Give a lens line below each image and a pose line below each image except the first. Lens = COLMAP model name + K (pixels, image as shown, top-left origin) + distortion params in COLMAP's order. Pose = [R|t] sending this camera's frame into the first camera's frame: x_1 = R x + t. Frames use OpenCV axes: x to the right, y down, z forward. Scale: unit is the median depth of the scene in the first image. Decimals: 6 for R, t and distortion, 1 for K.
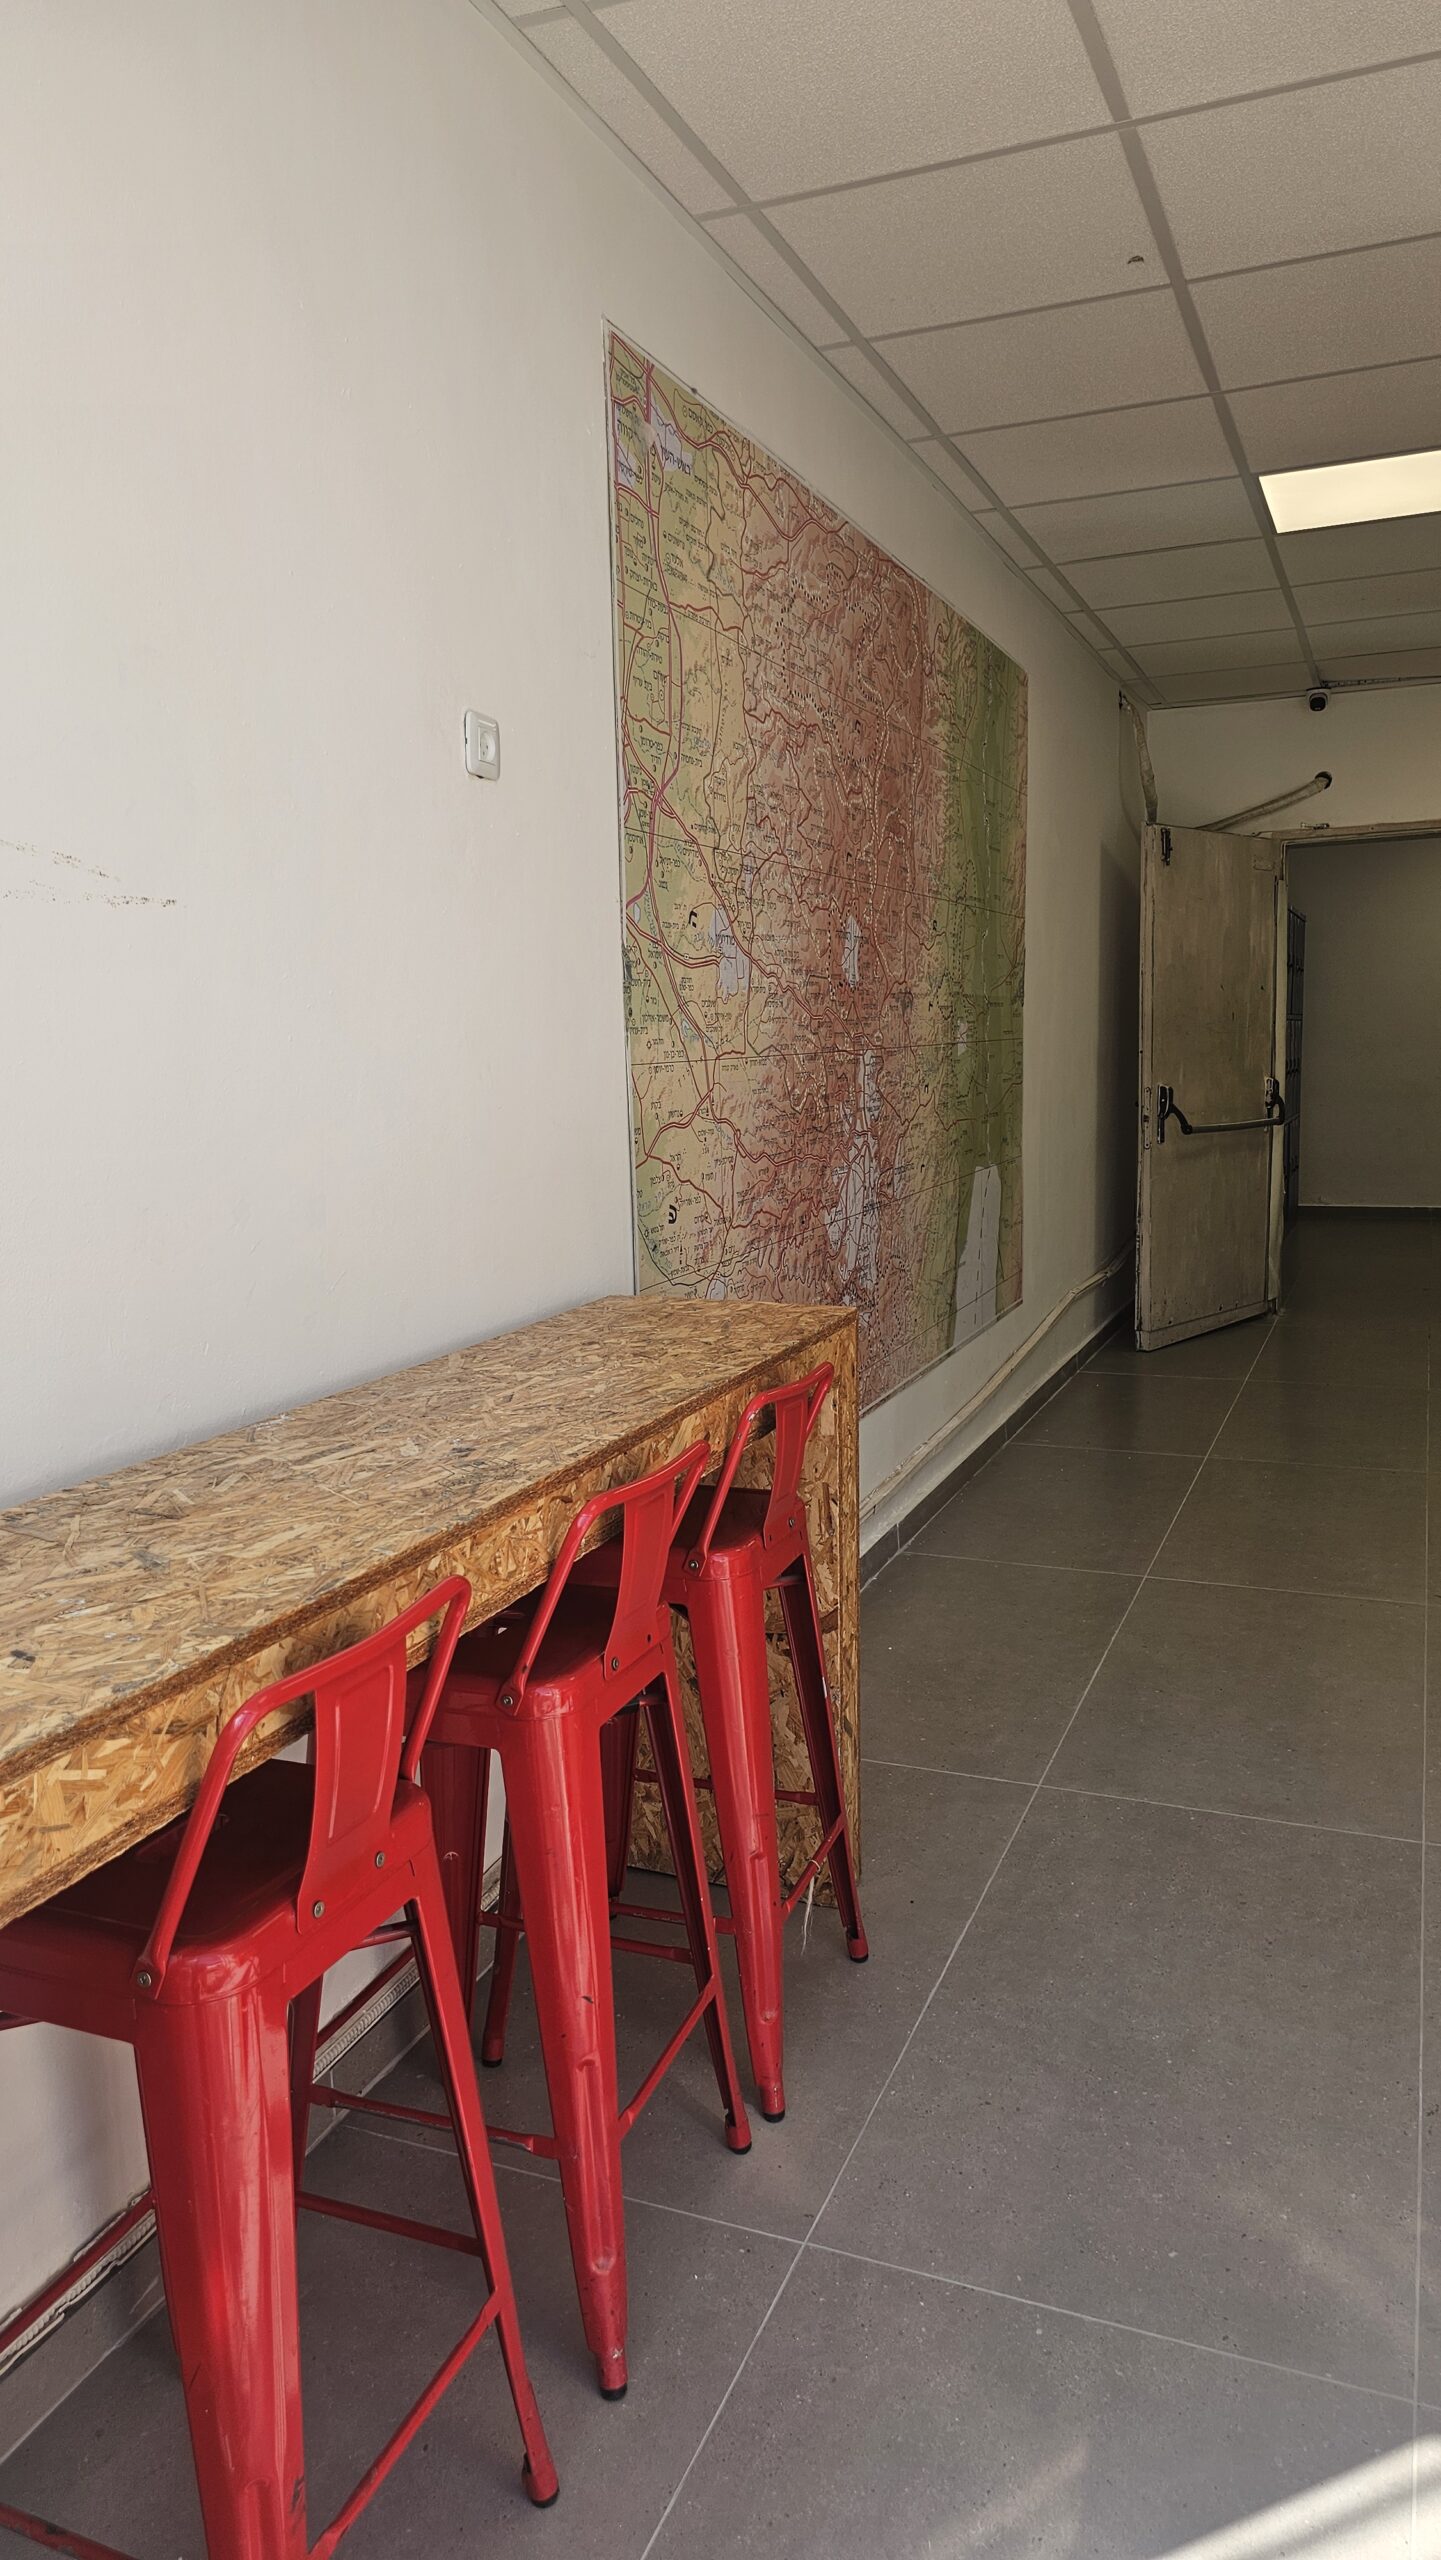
lens RADIAL K [[1747.5, 0, 714.5], [0, 1747.5, 1284.0], [0, 0, 1]] dist [0.065513, -0.075369]
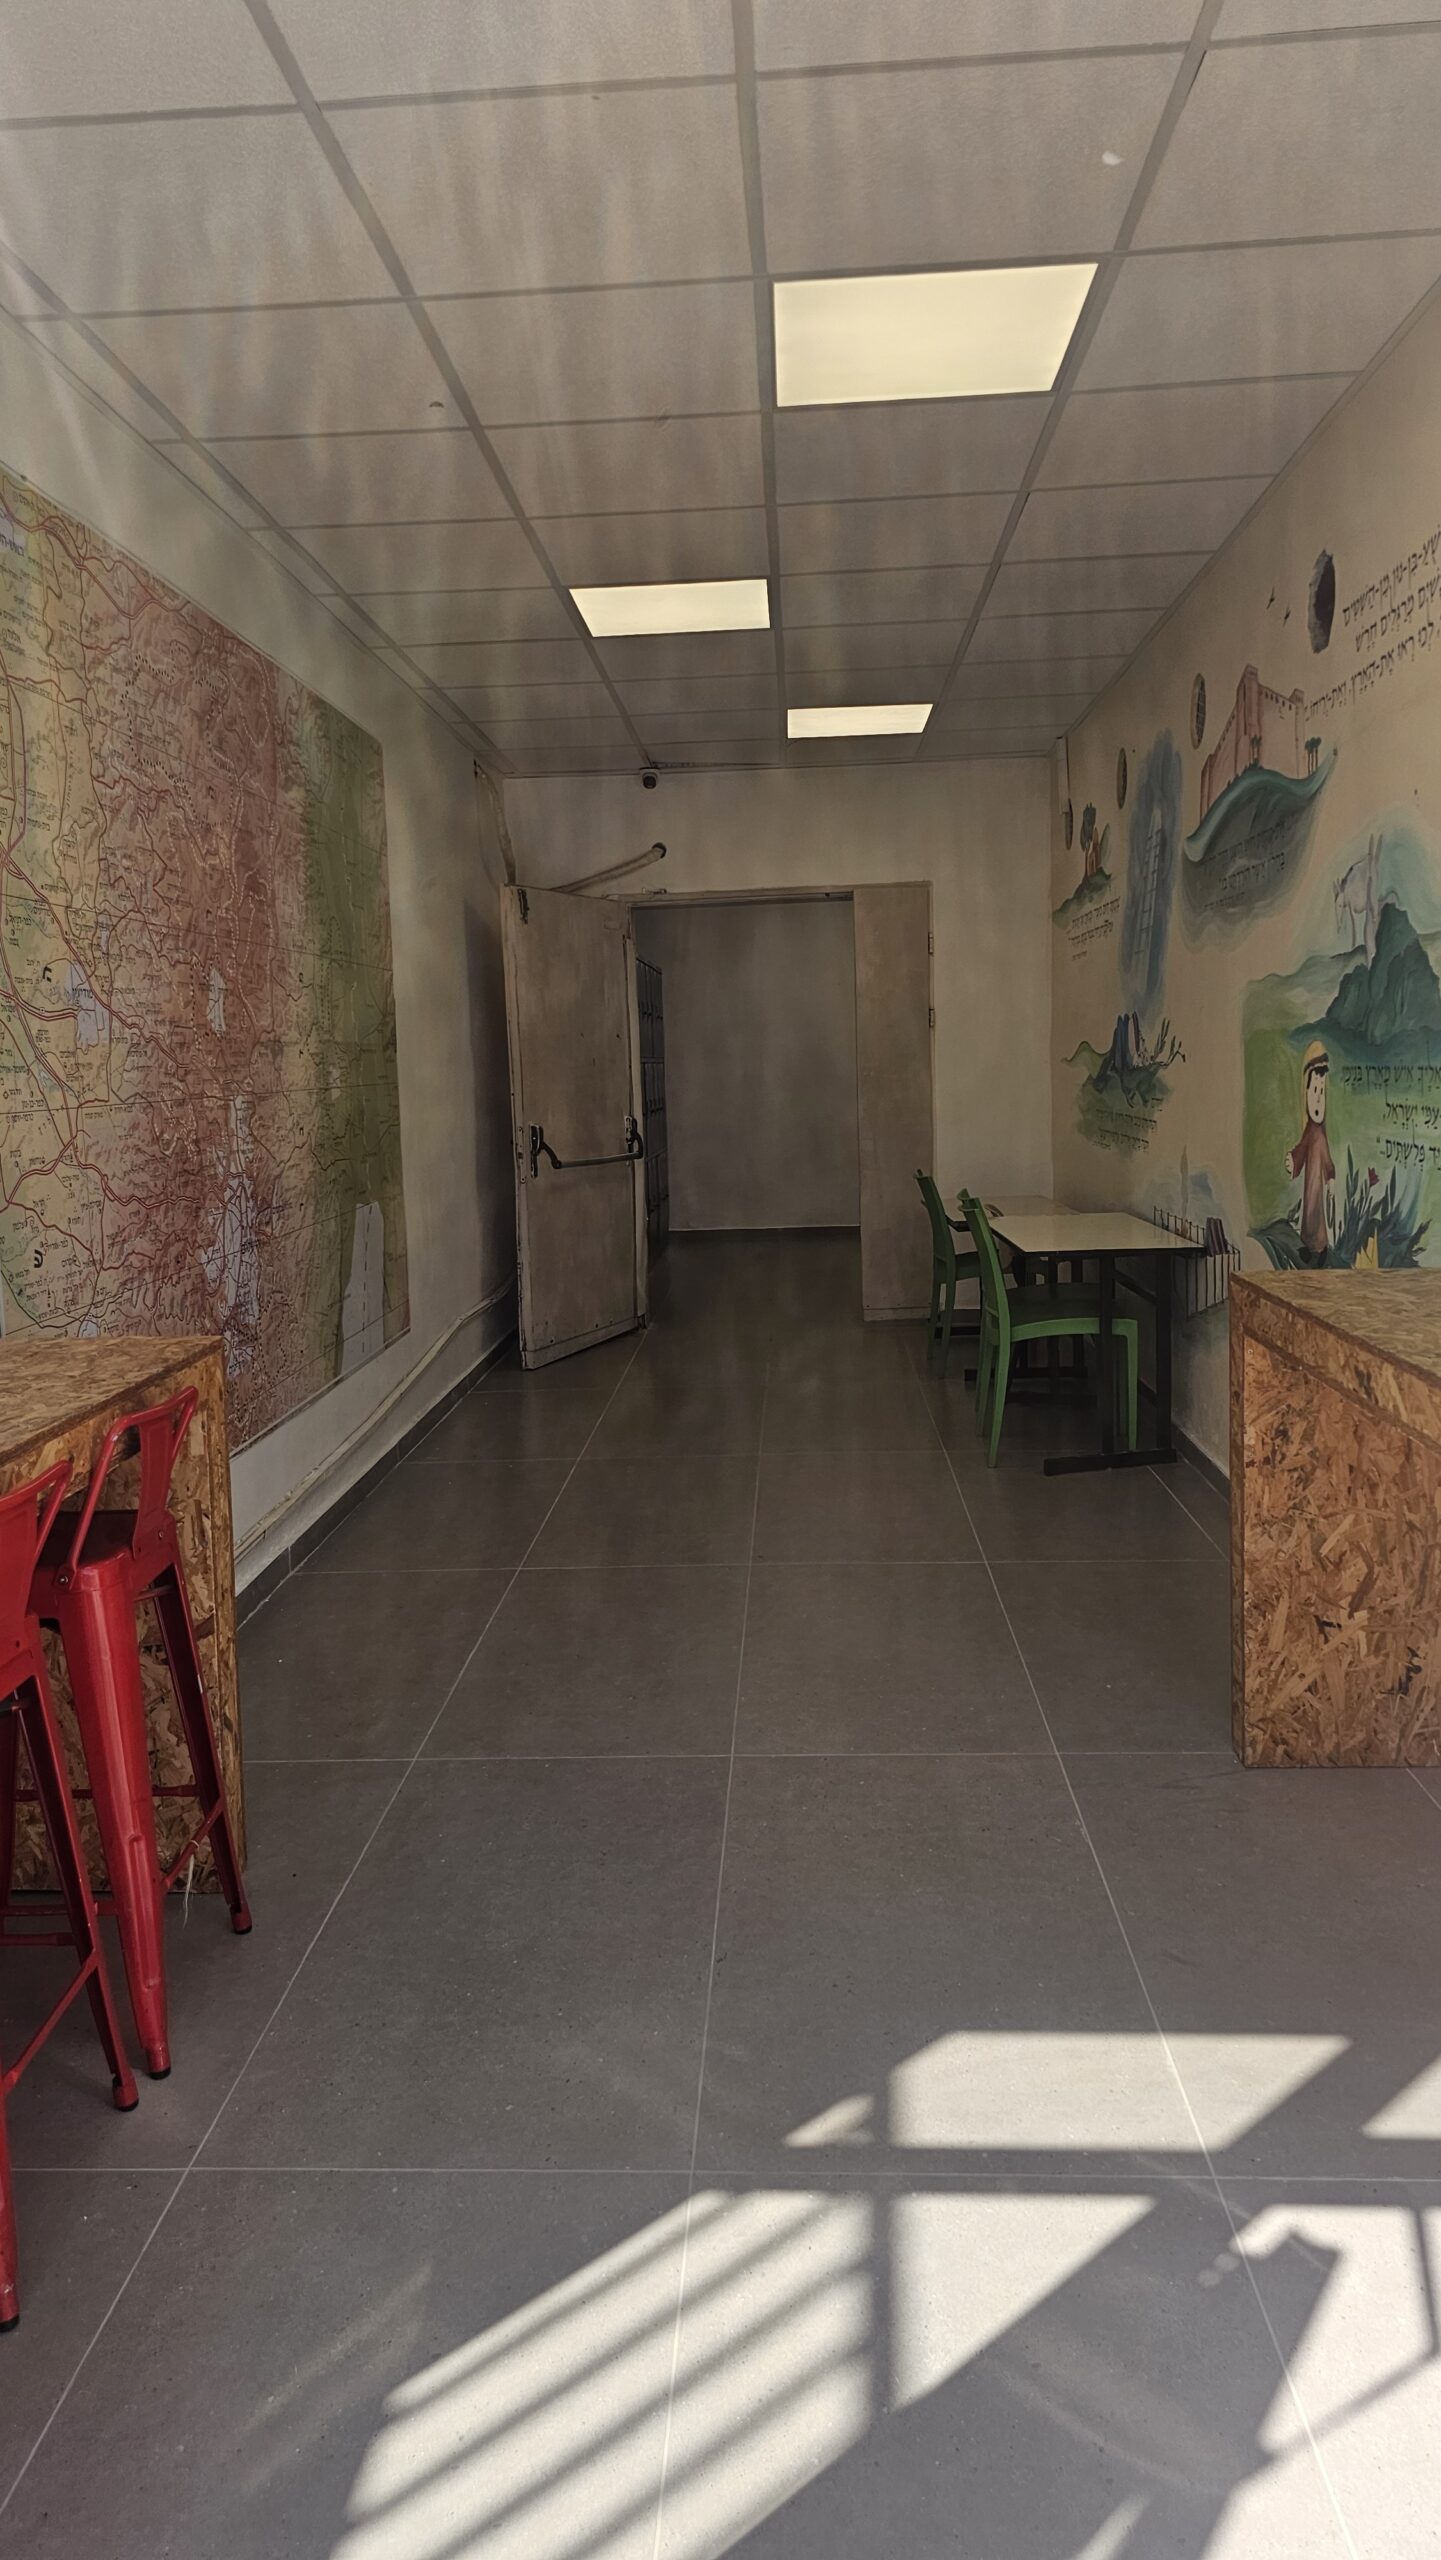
lens RADIAL K [[1747.5, 0, 723.1], [0, 1747.5, 1257.6], [0, 0, 1]] dist [0.065513, -0.075369]
pose [[0.943293, -0.041434, 0.329366, 0.014346], [0.053131, 0.998233, -0.026590, 0.008299], [-0.327682, 0.042582, 0.943828, -0.109629]]
